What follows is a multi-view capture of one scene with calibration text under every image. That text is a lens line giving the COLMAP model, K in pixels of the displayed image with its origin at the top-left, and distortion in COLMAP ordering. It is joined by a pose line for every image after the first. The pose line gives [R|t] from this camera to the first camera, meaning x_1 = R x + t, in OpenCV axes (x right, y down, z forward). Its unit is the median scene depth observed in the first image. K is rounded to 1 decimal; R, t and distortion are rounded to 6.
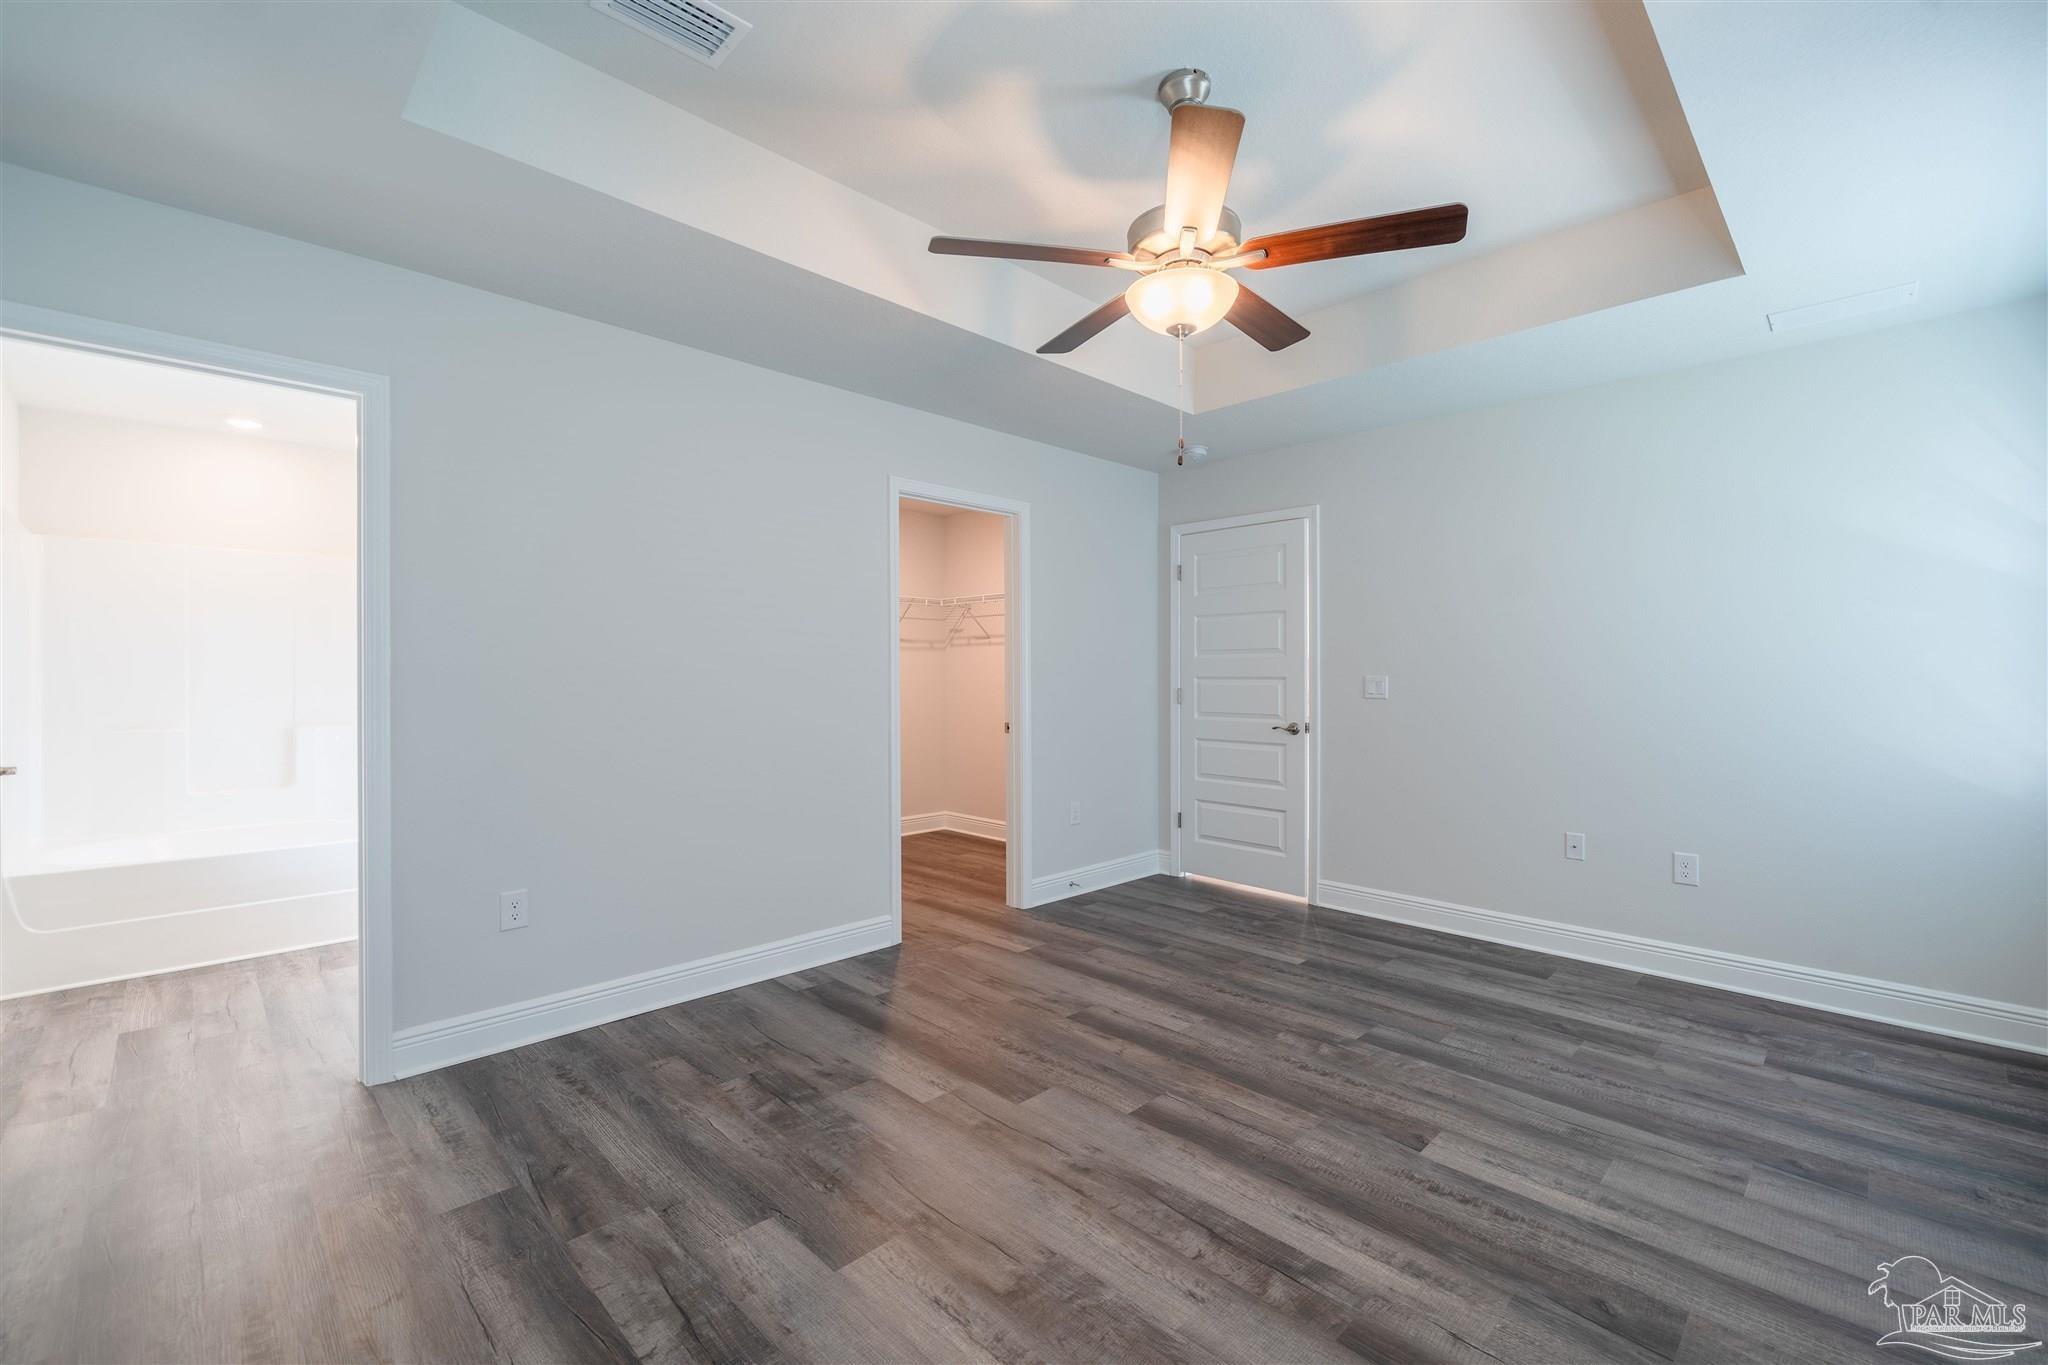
lens RADIAL K [[844.4, 0, 1031.1], [0, 844.4, 673.4], [0, 0, 1]] dist [-0.001042, -0.000243]
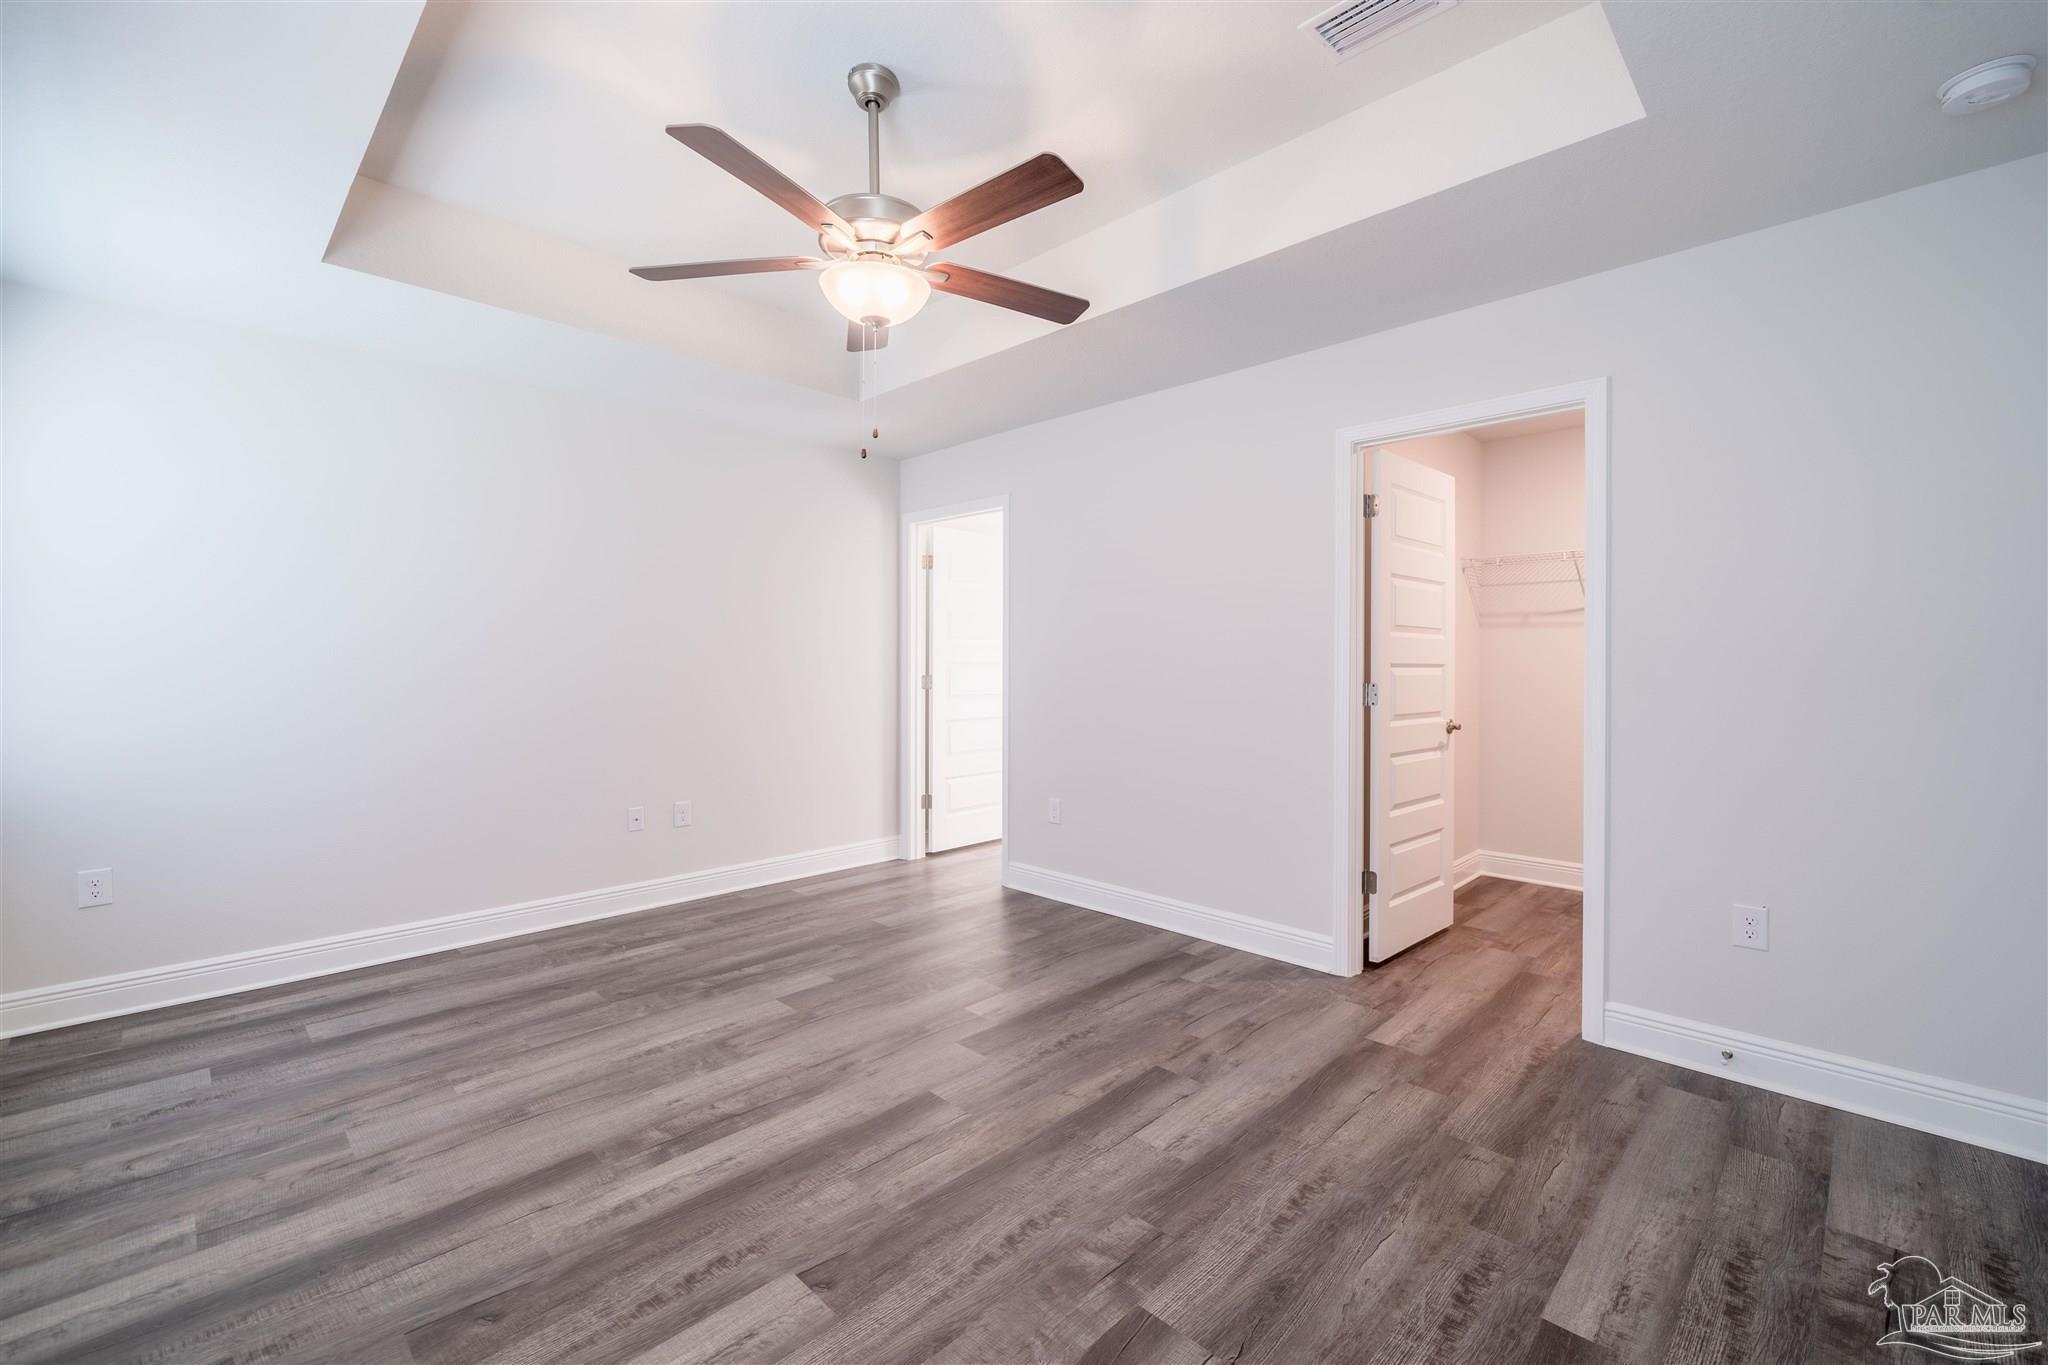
lens RADIAL K [[844.4, 0, 1032.3], [0, 844.4, 677.8], [0, 0, 1]] dist [-0.001042, -0.000243]
pose [[0.028862, 0.021867, -0.999344, 0.979661], [-0.000331, 0.999761, 0.021867, -0.001704], [0.999583, -0.000300, 0.028862, 0.948634]]
